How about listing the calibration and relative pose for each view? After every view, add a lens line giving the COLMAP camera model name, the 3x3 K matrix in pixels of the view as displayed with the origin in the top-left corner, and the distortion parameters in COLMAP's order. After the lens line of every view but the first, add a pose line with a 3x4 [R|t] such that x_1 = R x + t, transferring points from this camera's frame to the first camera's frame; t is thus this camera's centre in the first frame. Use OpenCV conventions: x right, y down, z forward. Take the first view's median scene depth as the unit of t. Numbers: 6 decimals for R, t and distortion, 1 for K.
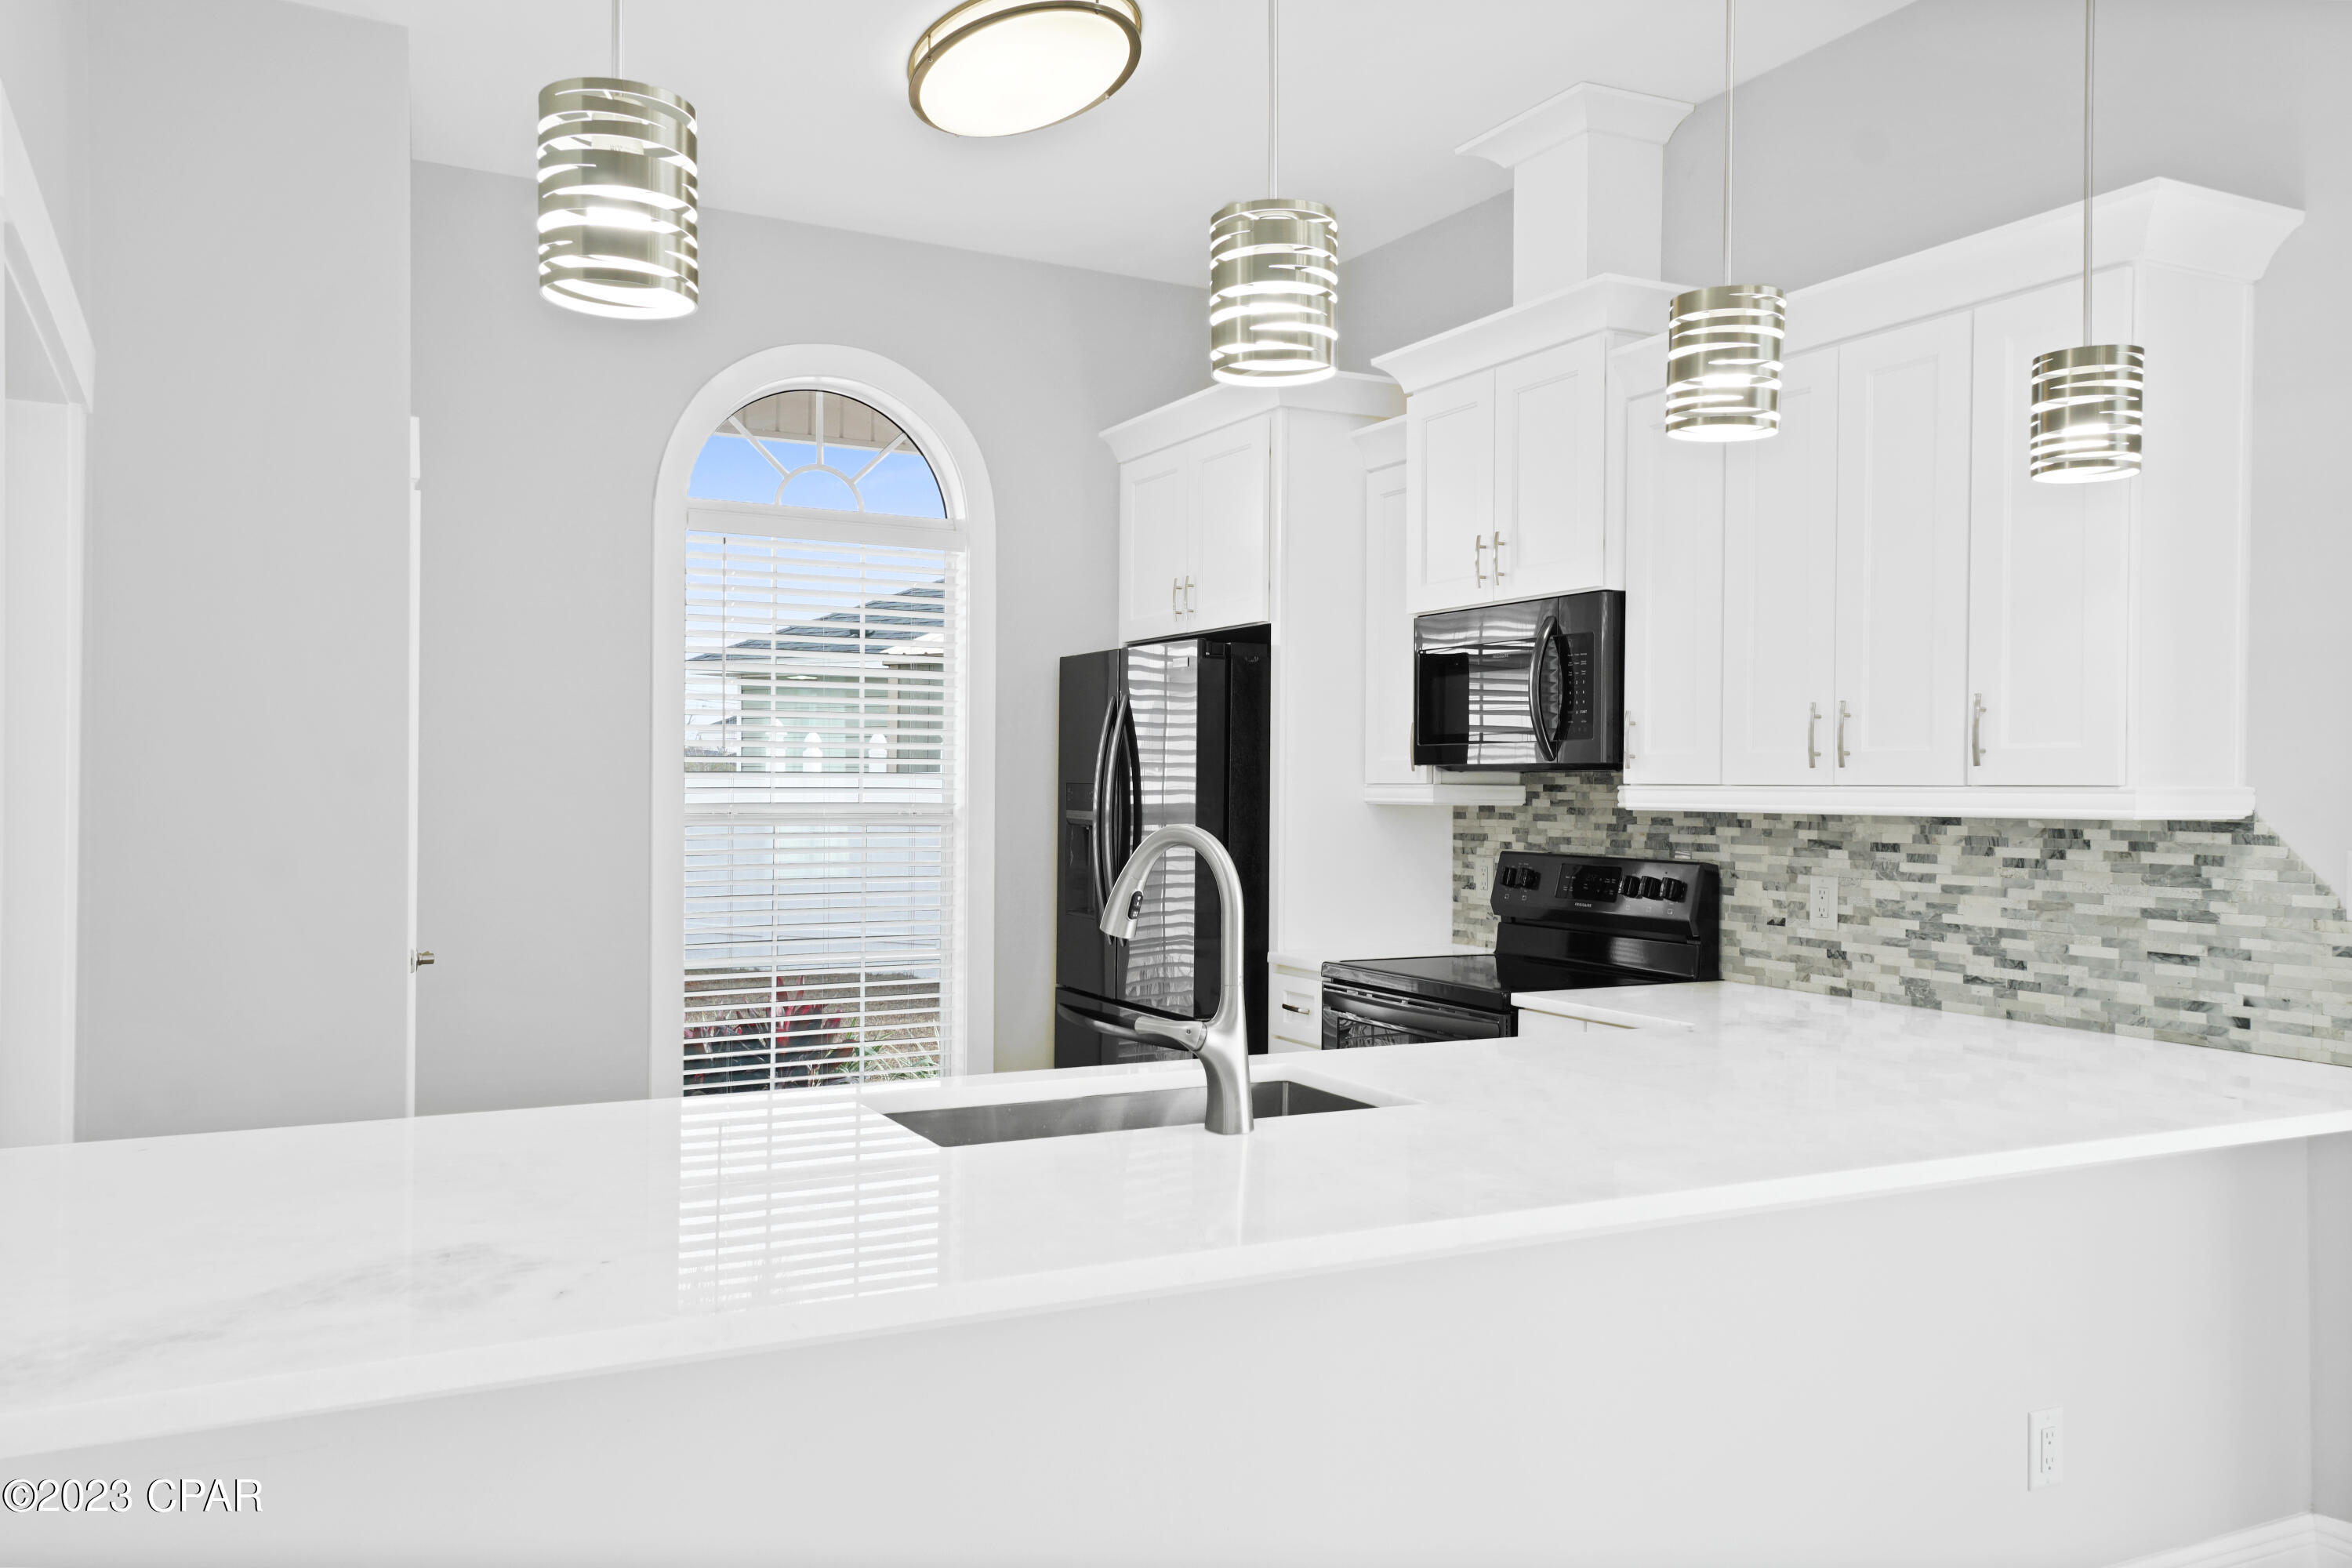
lens RADIAL K [[1791.0, 0, 1188.8], [0, 1791.0, 780.5], [0, 0, 1]] dist [0.121743, 0.011602]
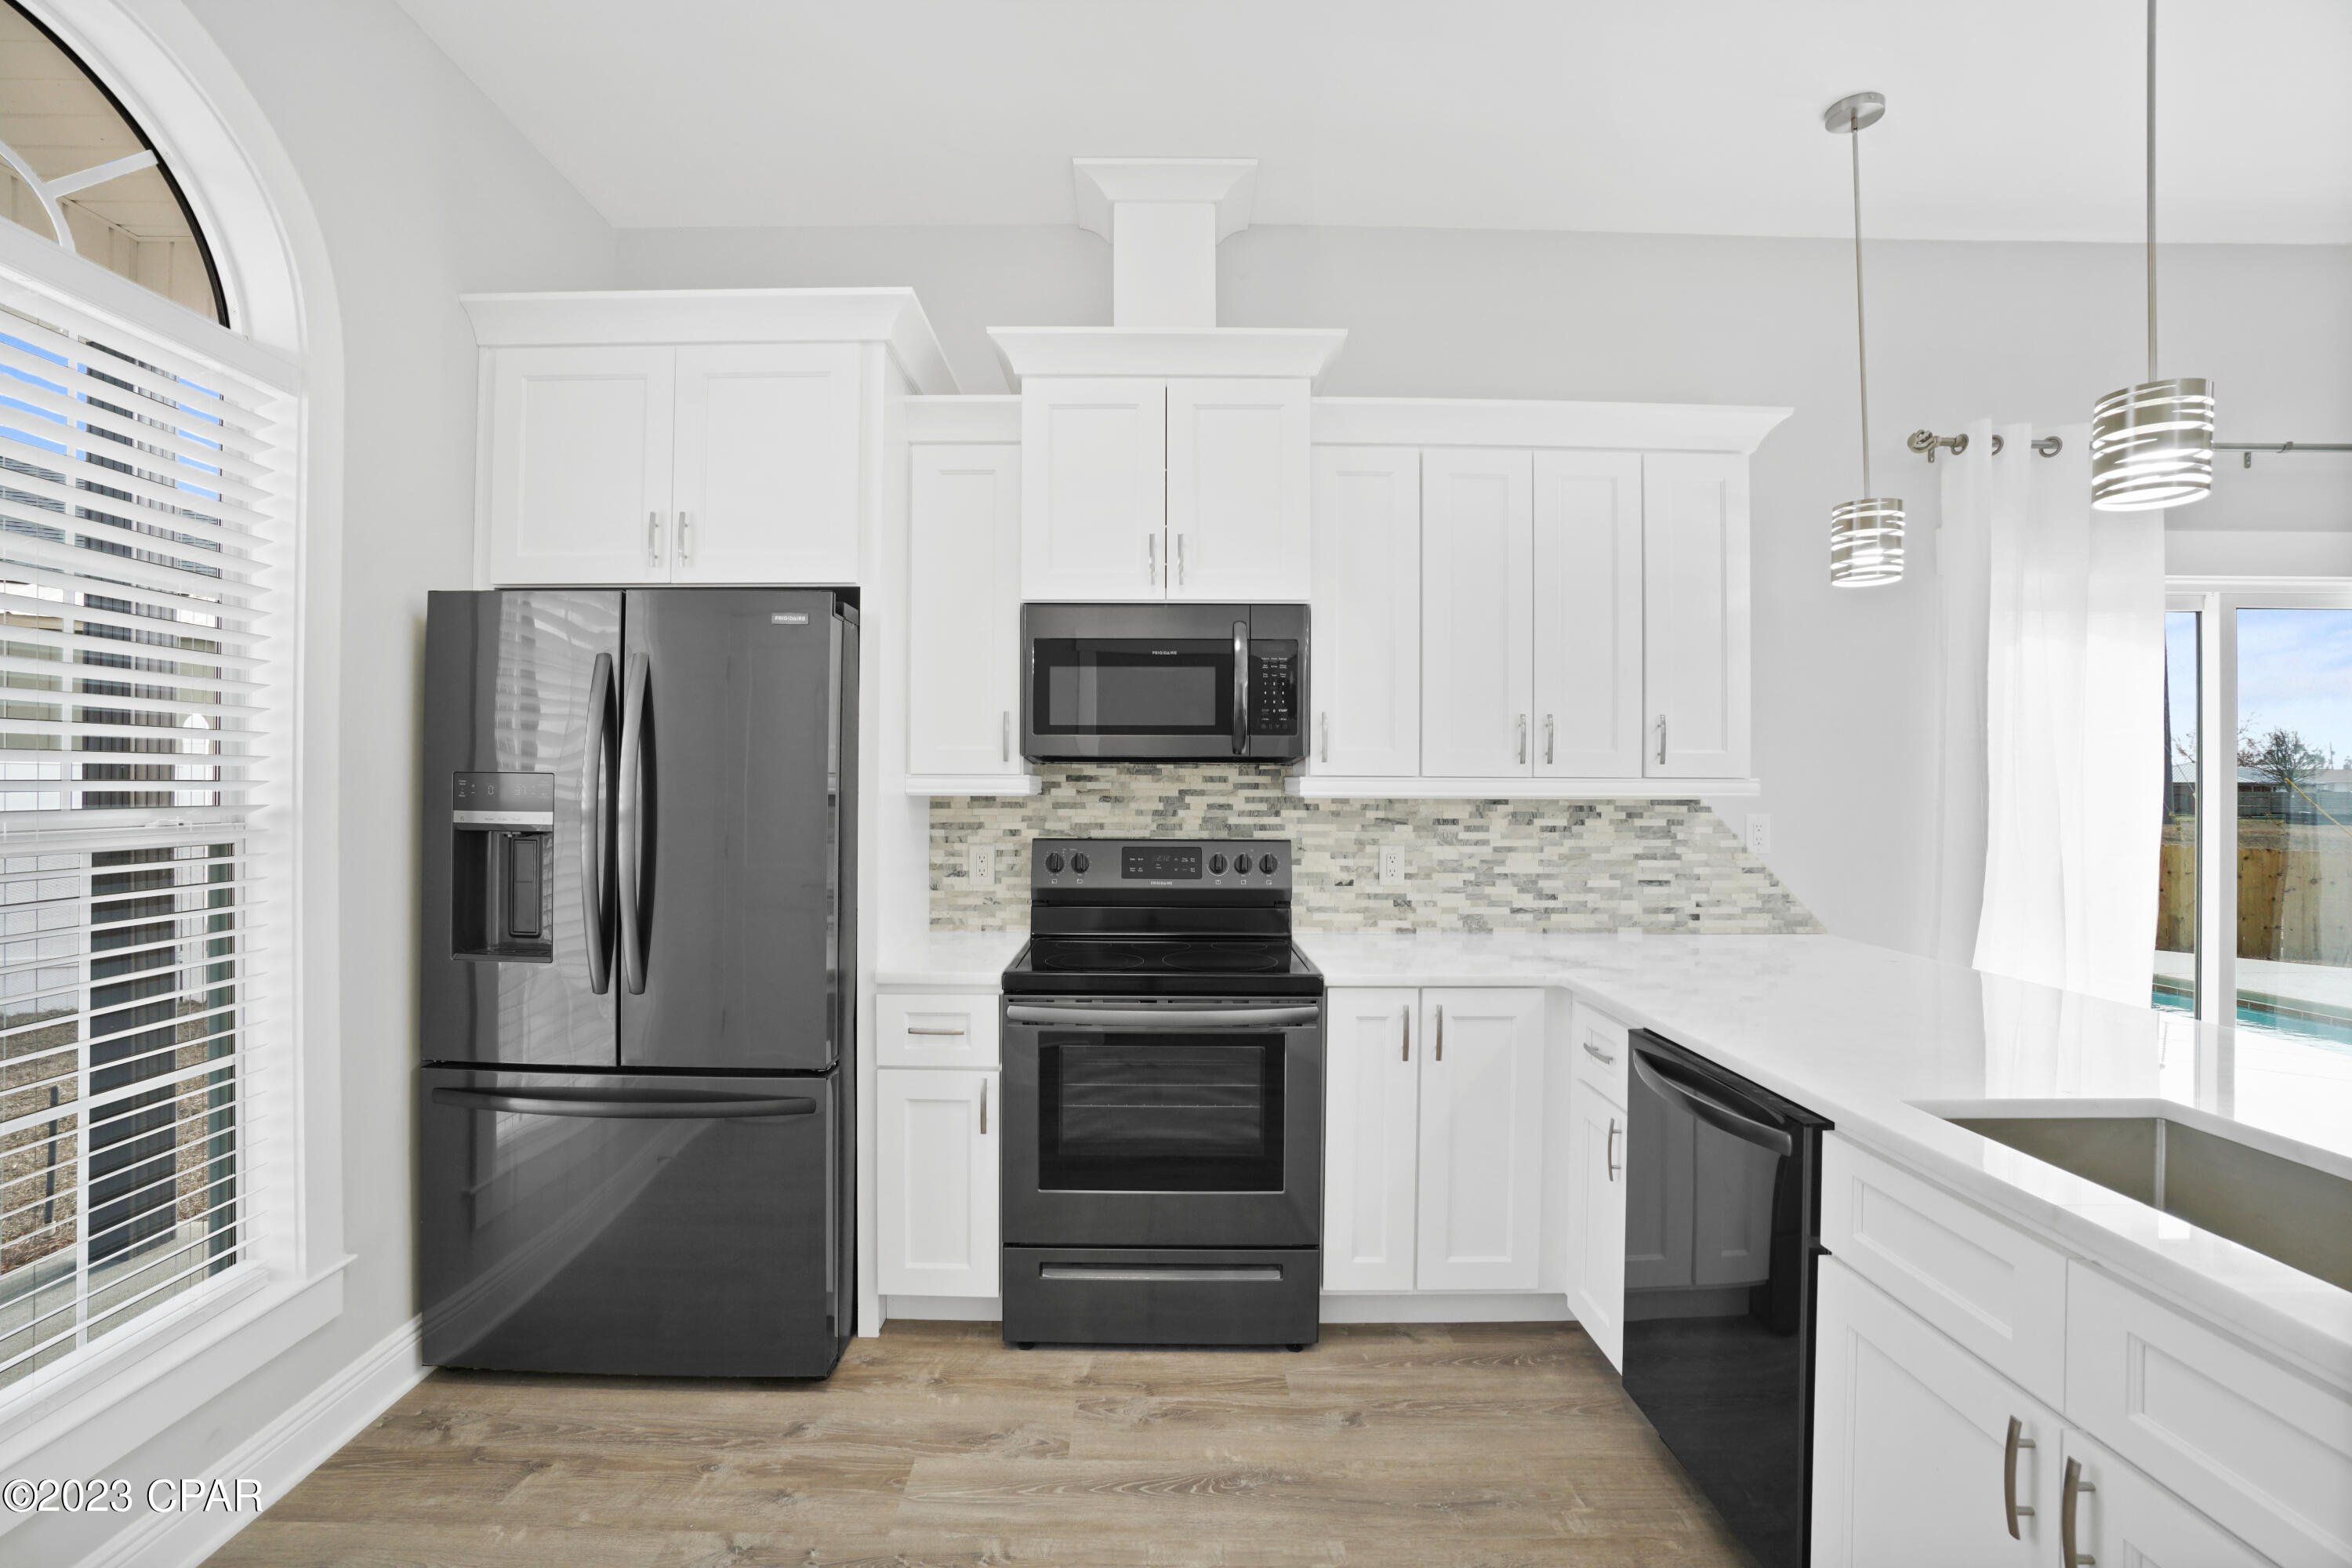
lens RADIAL K [[1053.5, 0, 1175.6], [0, 1053.5, 768.1], [0, 0, 1]] dist [-0.015731, 0.005906]
pose [[0.469745, 0.003786, 0.882794, -0.411594], [-0.004962, 0.999986, -0.001648, -0.001632], [-0.882788, -0.003606, 0.469758, 0.794620]]
